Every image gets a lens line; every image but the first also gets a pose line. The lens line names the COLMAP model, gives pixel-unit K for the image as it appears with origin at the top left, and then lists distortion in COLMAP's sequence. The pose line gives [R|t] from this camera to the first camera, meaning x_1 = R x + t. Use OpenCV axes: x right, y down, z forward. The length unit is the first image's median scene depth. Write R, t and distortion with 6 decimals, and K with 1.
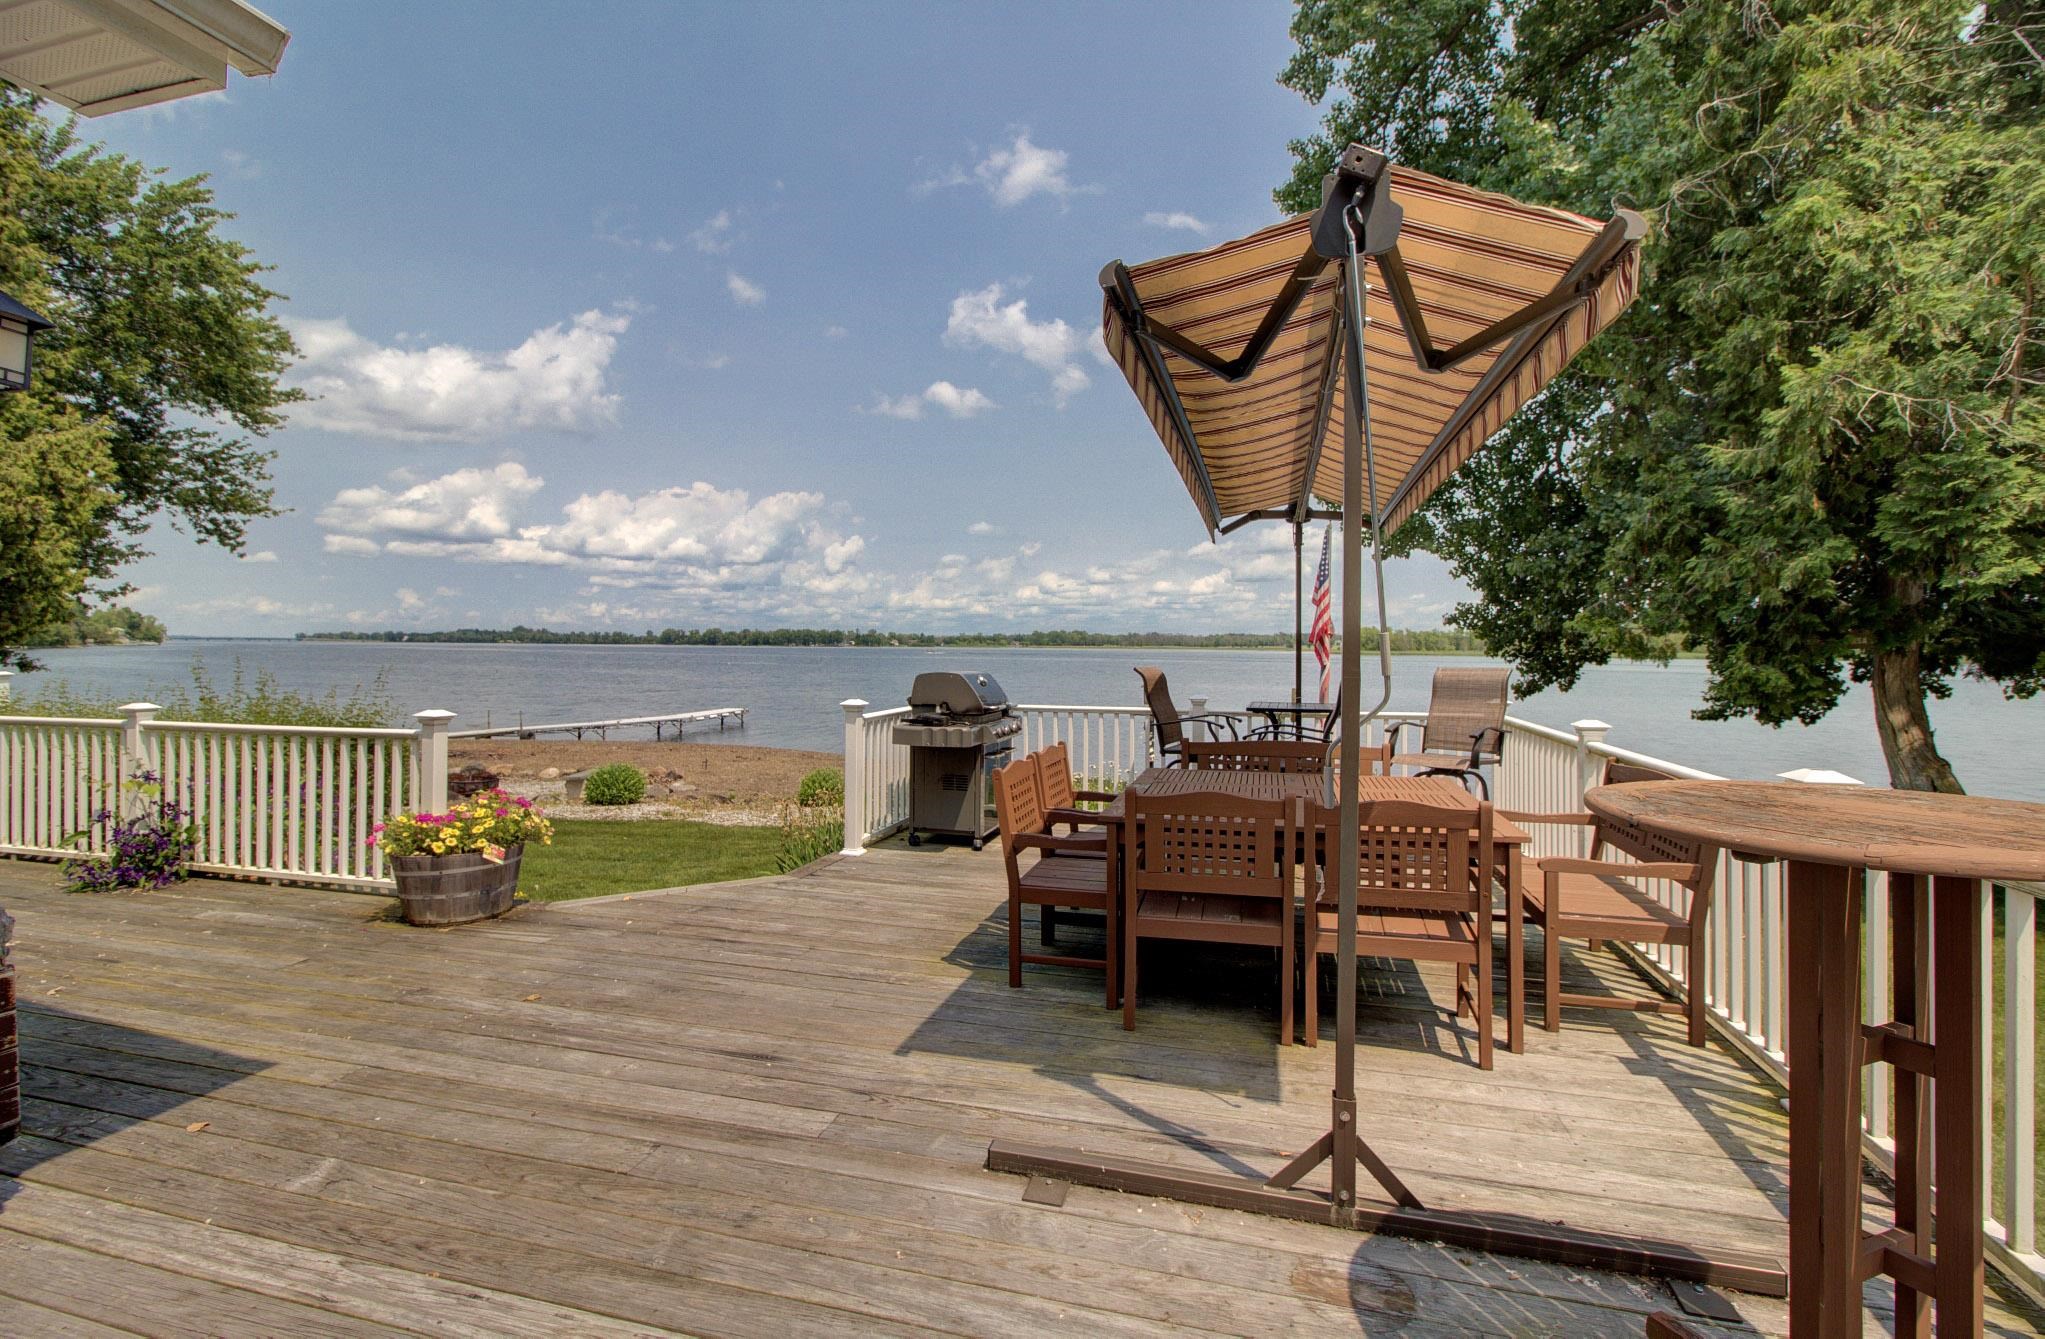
lens RADIAL K [[934.2, 0, 1019.1], [0, 934.2, 651.9], [0, 0, 1]] dist [0.000347, 0.000203]
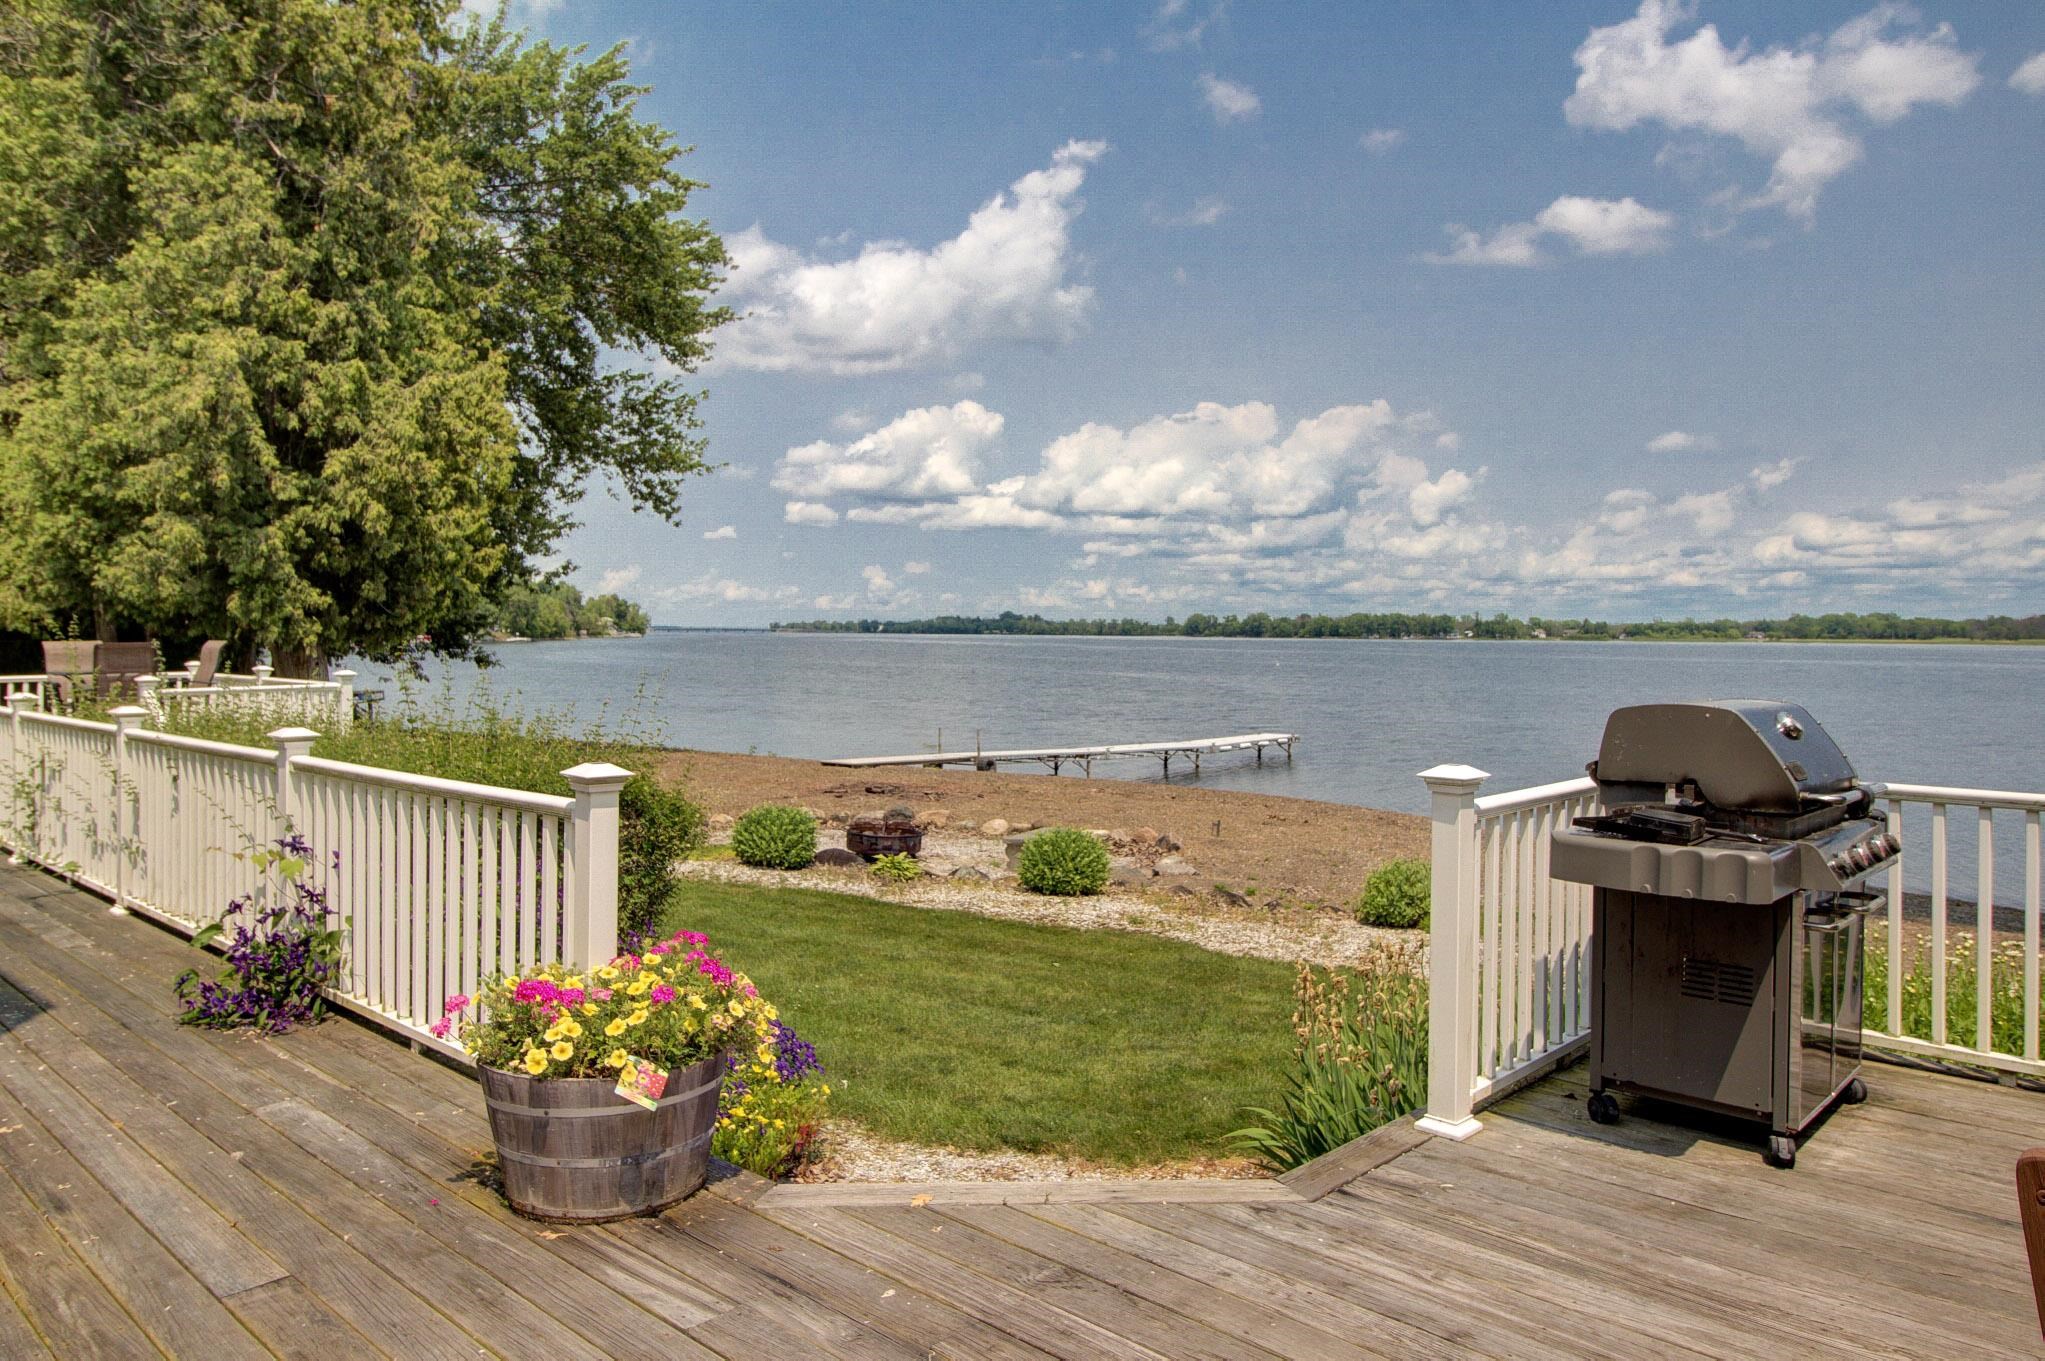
lens RADIAL K [[1365.1, 0, 1020.2], [0, 1365.1, 654.8], [0, 0, 1]] dist [-0.007719, -0.002444]
pose [[0.880772, 0.006346, -0.473498, -0.019063], [-0.003747, 0.999972, 0.006432, -0.000462], [0.473526, -0.003891, 0.880771, 0.120647]]
